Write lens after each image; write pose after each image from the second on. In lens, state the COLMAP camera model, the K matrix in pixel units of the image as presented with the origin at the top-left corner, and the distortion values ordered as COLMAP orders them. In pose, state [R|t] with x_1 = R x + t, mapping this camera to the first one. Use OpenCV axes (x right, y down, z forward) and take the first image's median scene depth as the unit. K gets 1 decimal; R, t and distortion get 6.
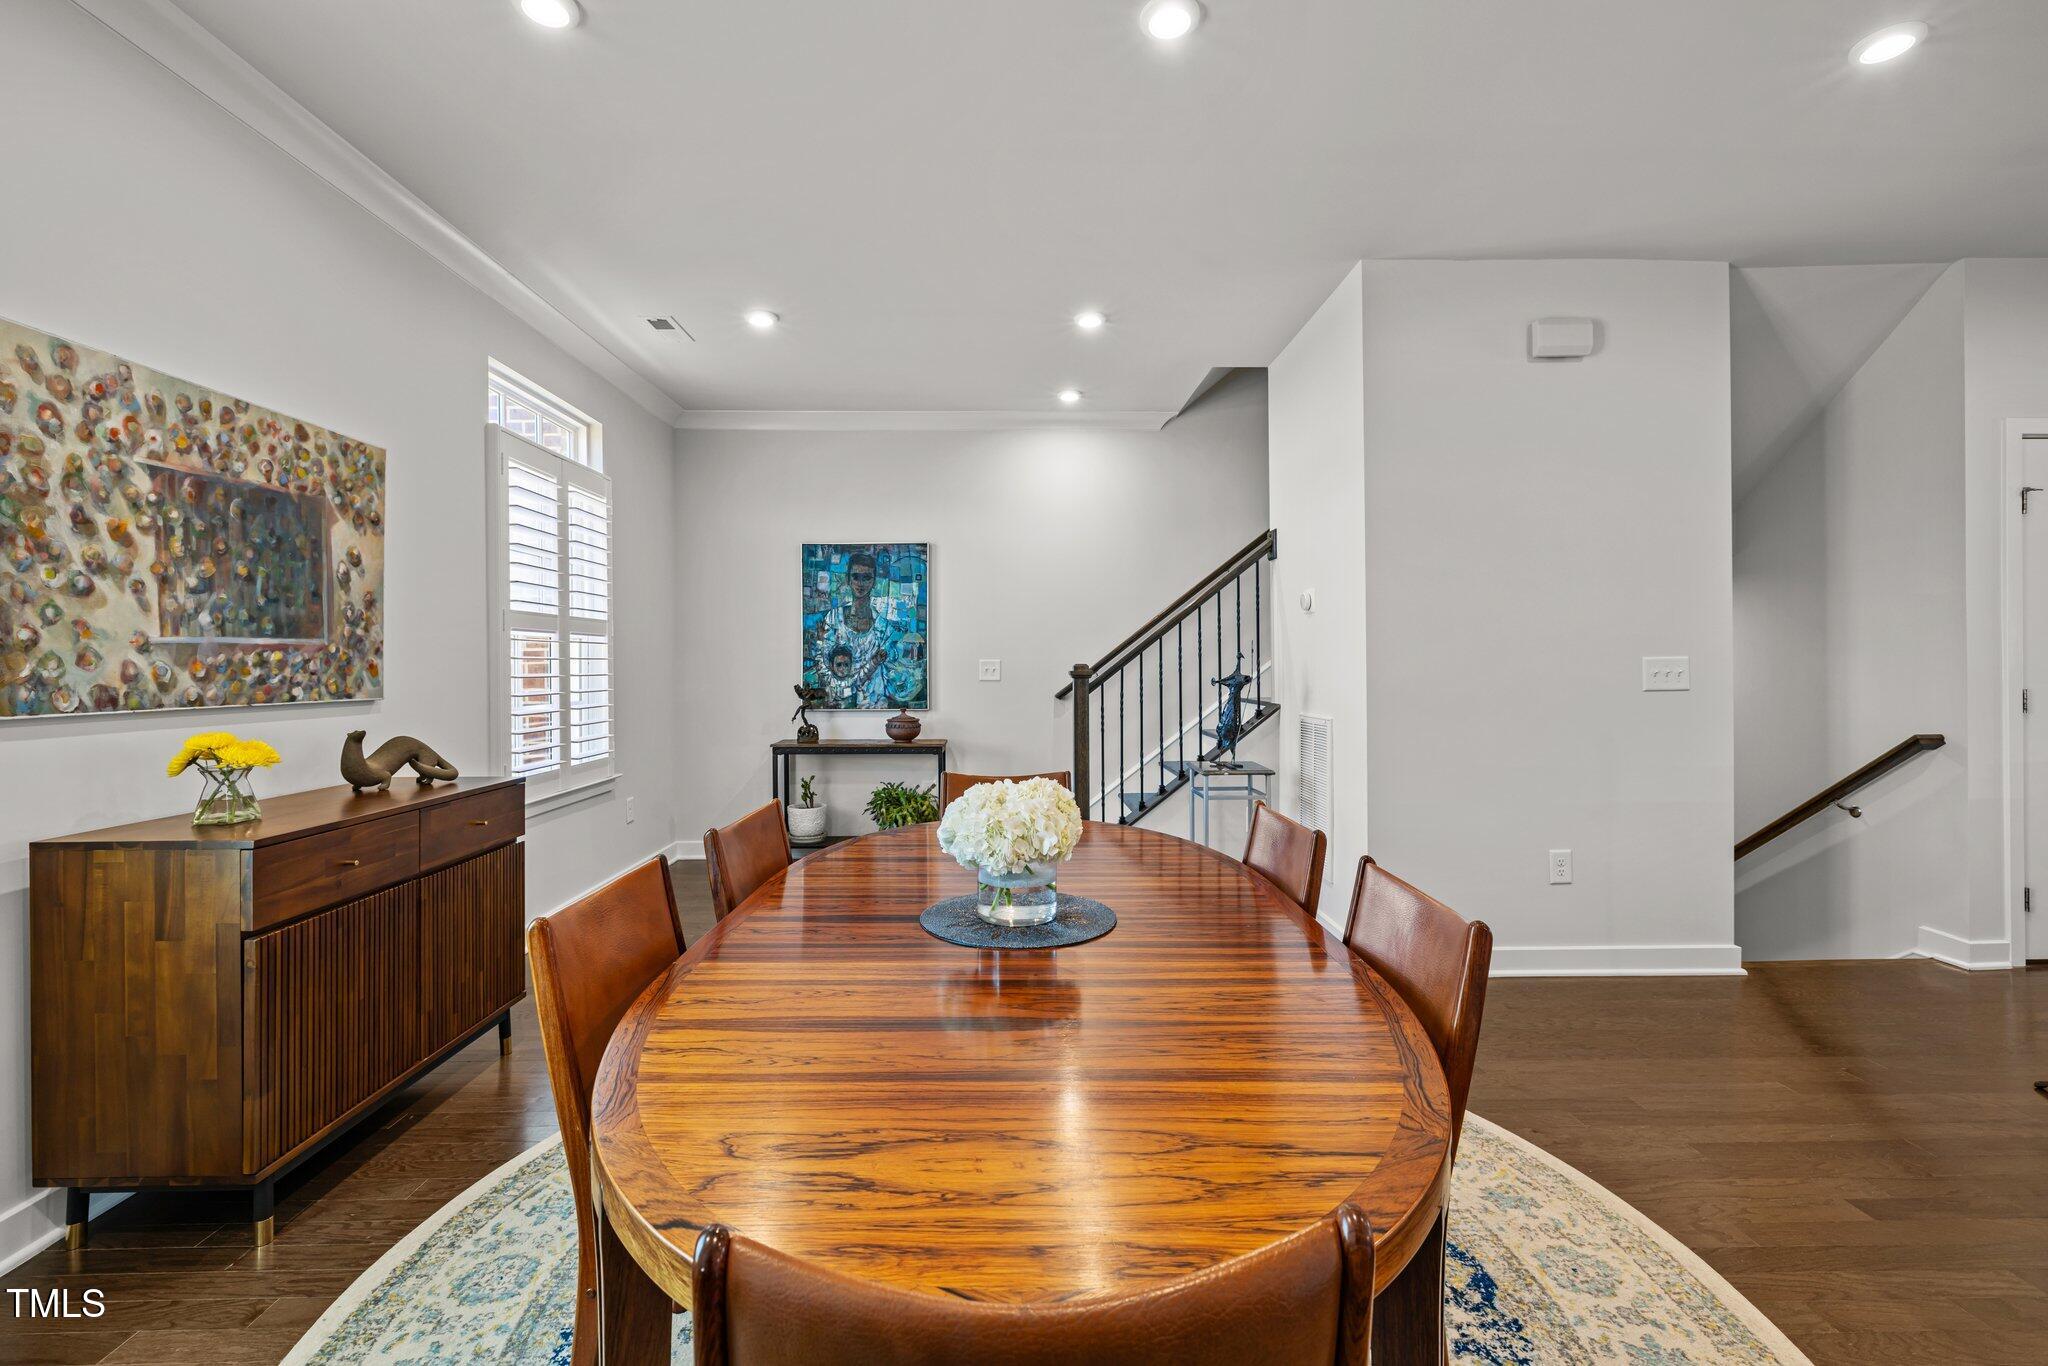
lens RADIAL K [[877.2, 0, 1022.9], [0, 877.2, 665.9], [0, 0, 1]] dist [0.005065, 0.000554]
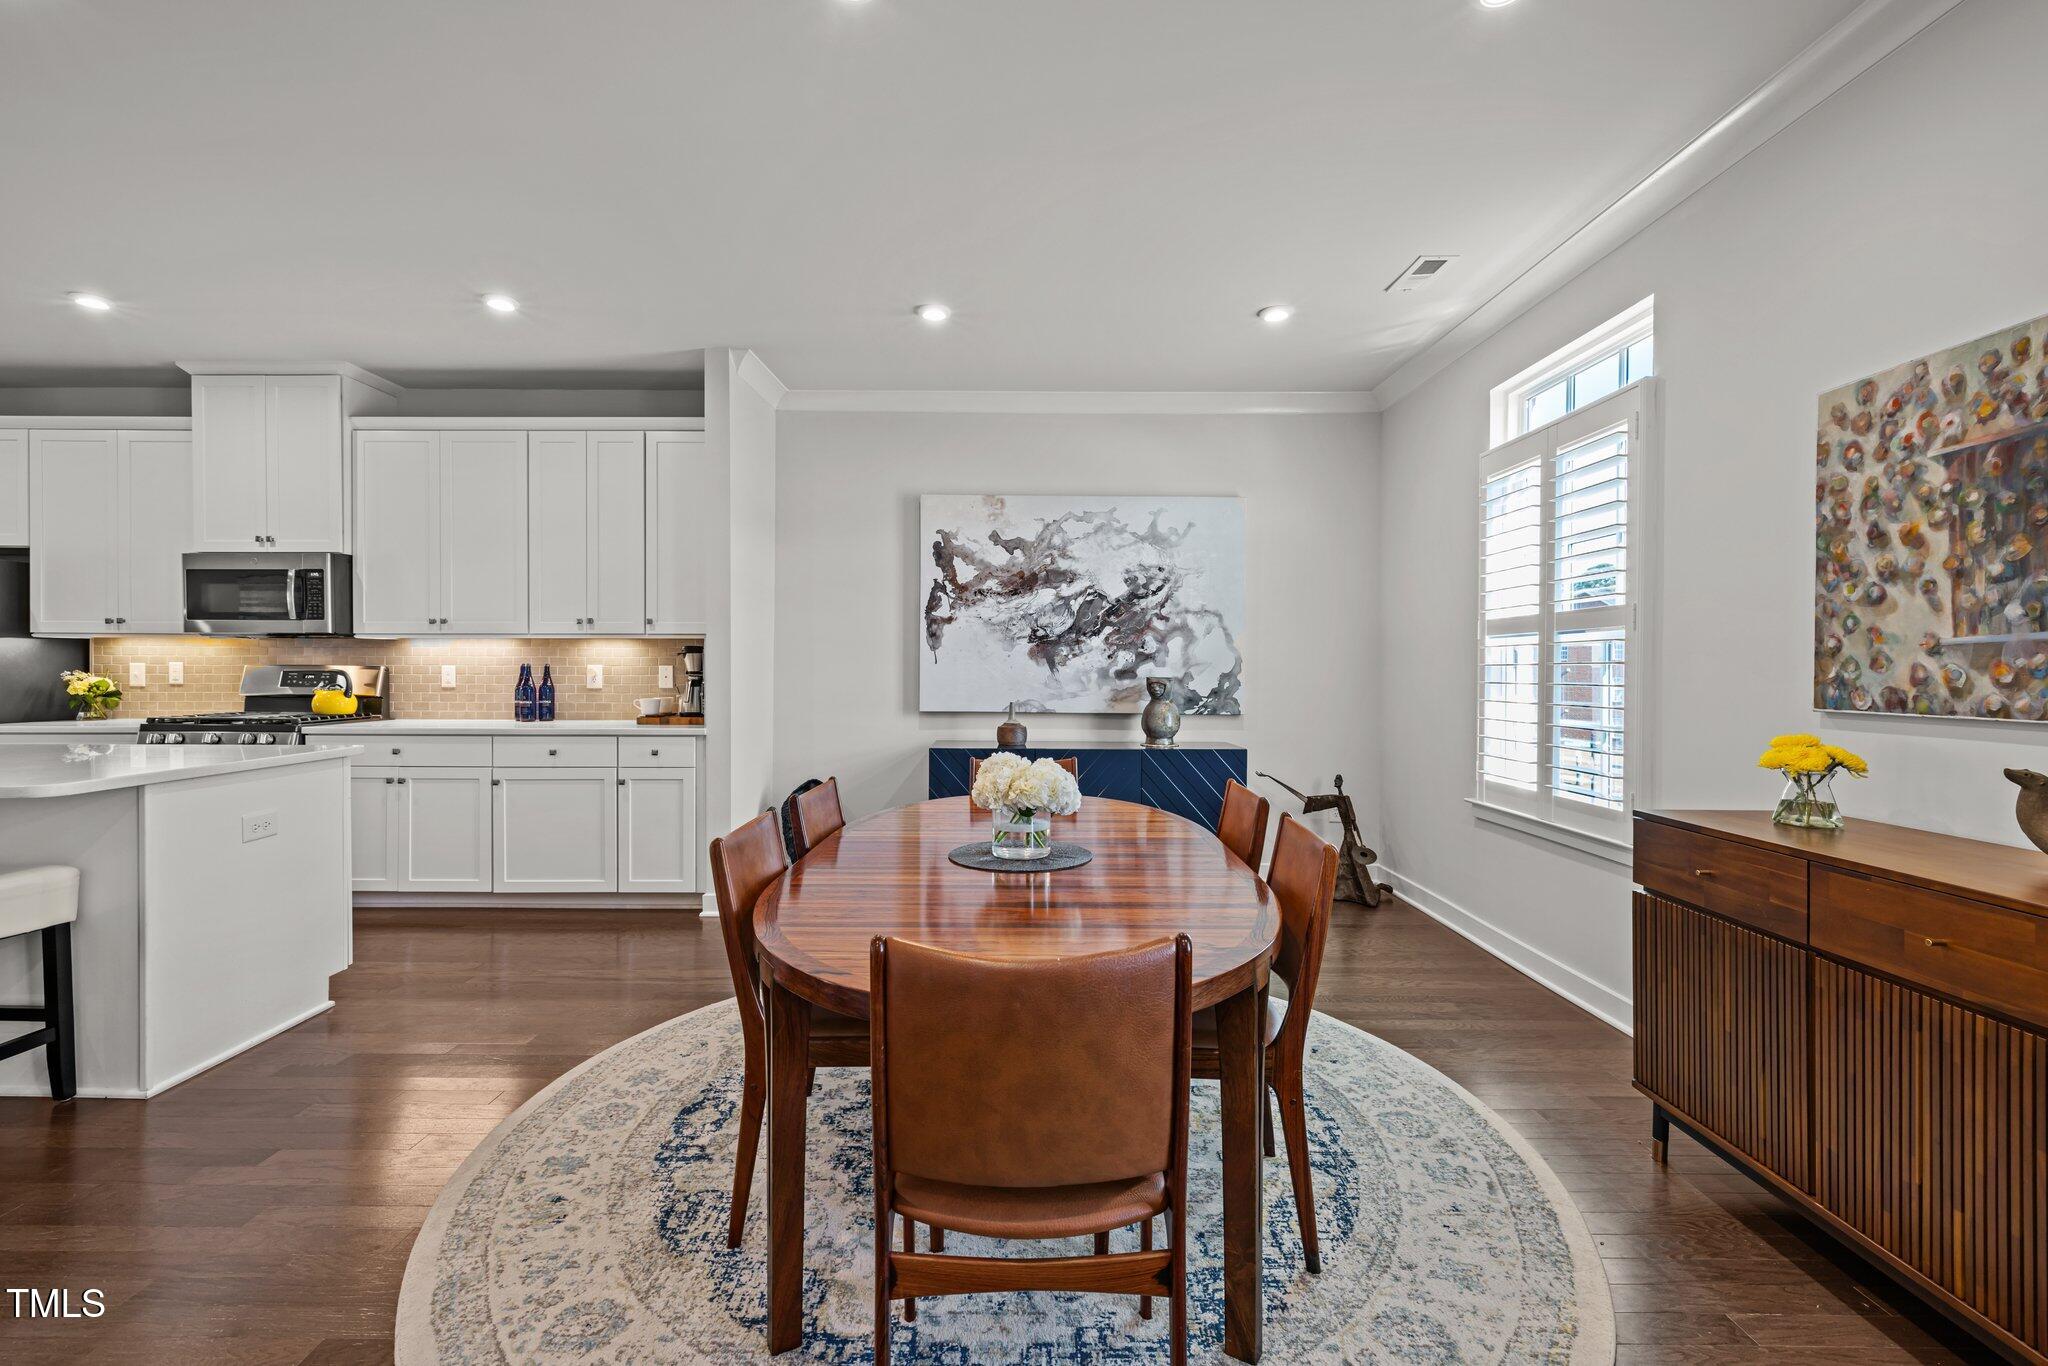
lens RADIAL K [[877.2, 0, 1009.9], [0, 877.2, 676.4], [0, 0, 1]] dist [0.005065, 0.000554]
pose [[-0.999236, 0.002495, 0.039008, -0.034834], [0.002919, 0.999937, 0.010823, -0.004858], [-0.038978, 0.010929, -0.999180, 1.855854]]
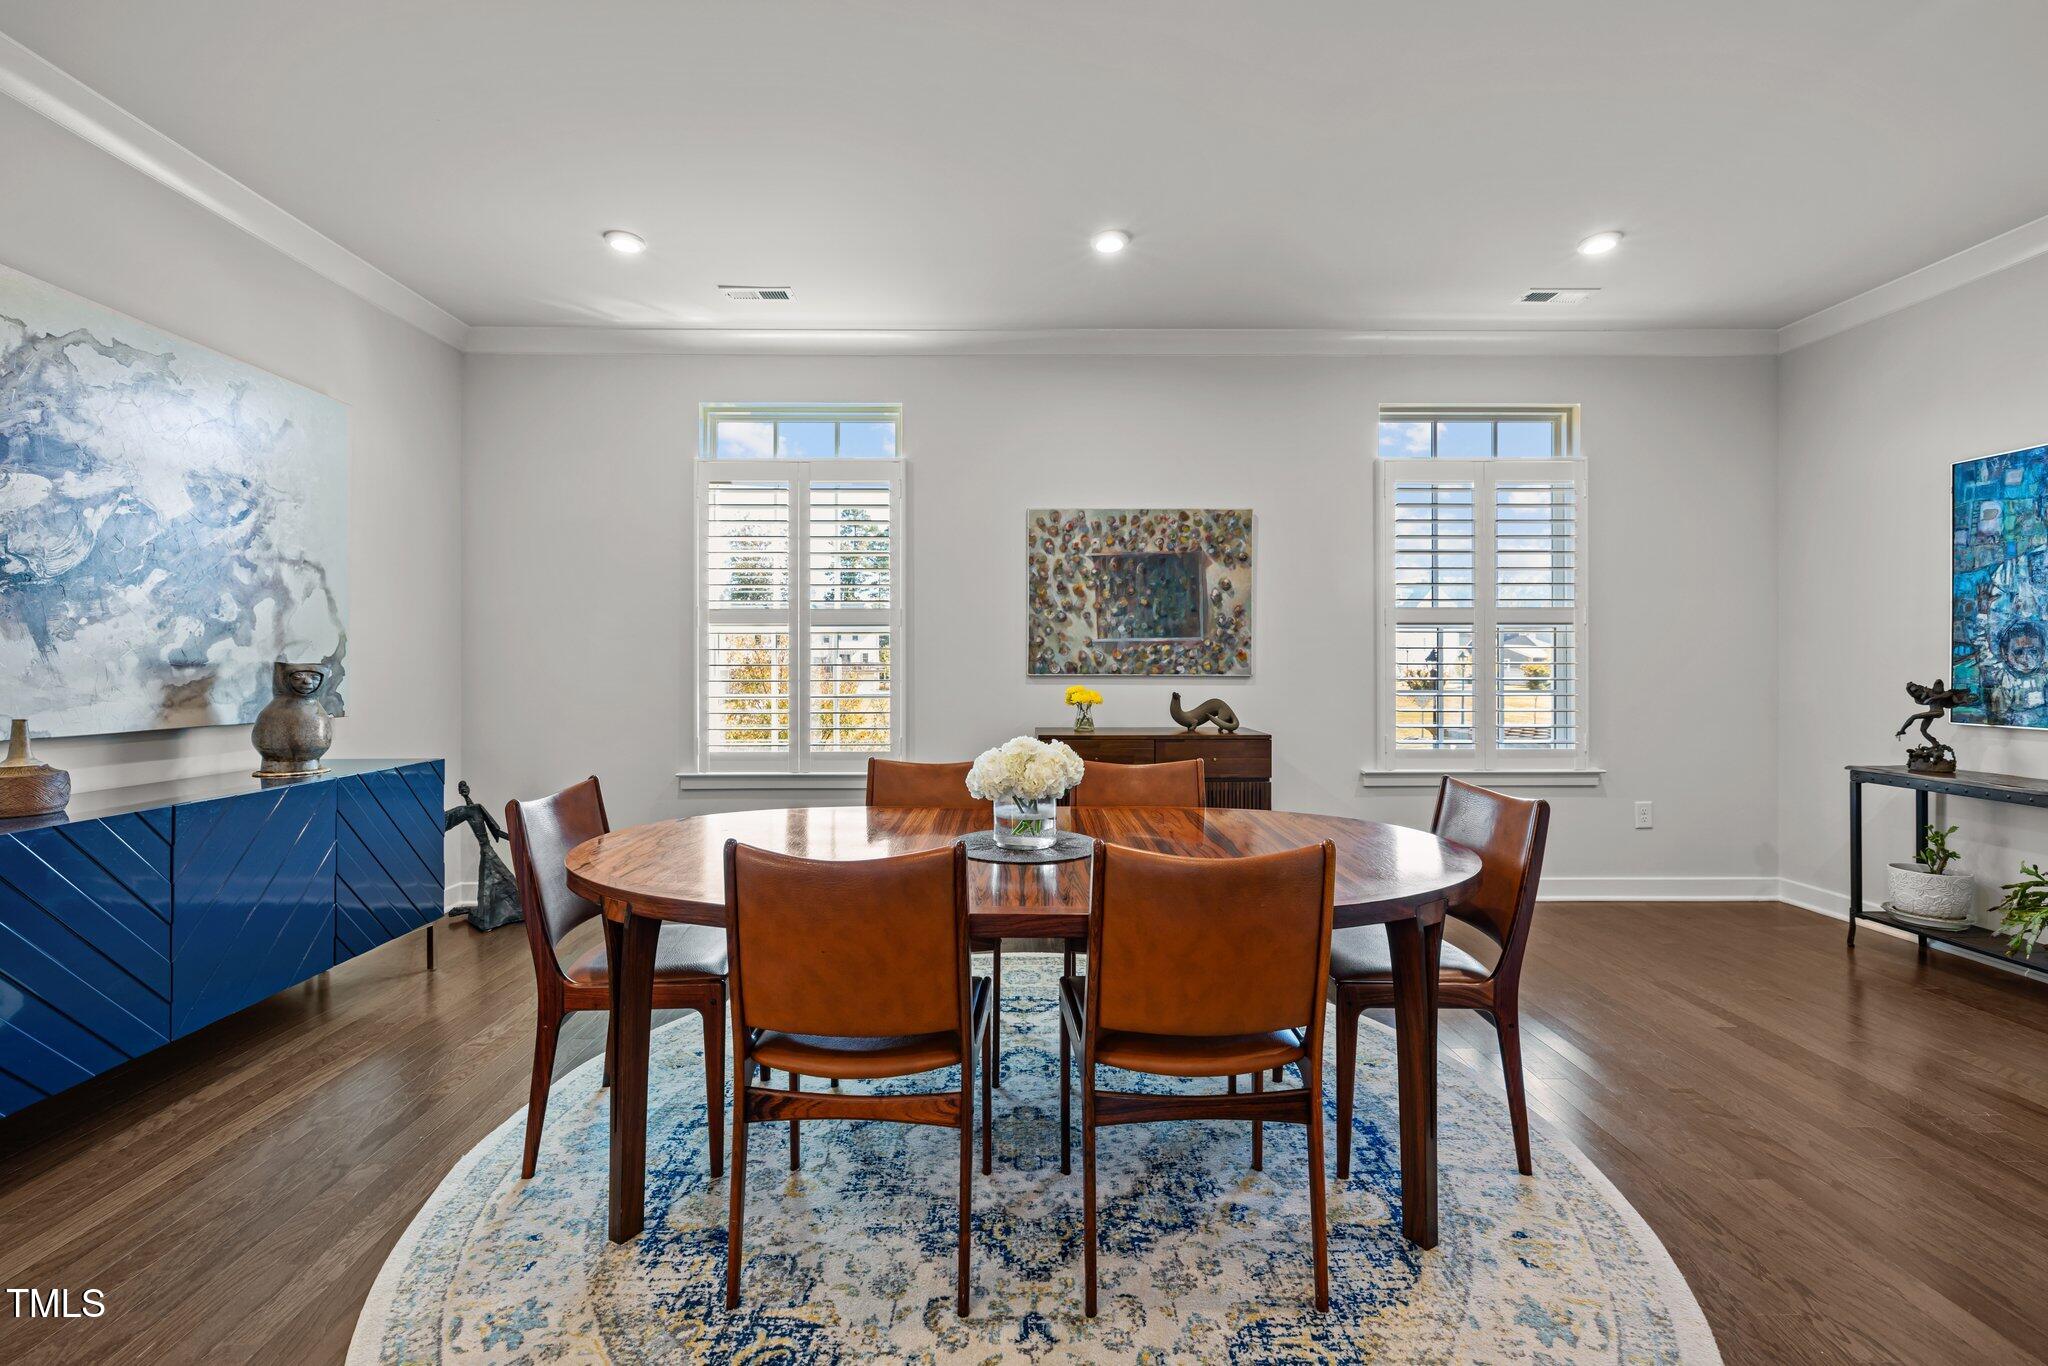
lens RADIAL K [[877.2, 0, 1000.6], [0, 877.2, 657.8], [0, 0, 1]] dist [0.005065, 0.000554]
pose [[-0.019184, -0.001407, -0.999815, 1.000849], [-0.002748, 0.999995, -0.001354, 0.013135], [0.999812, 0.002722, -0.019188, 0.774195]]
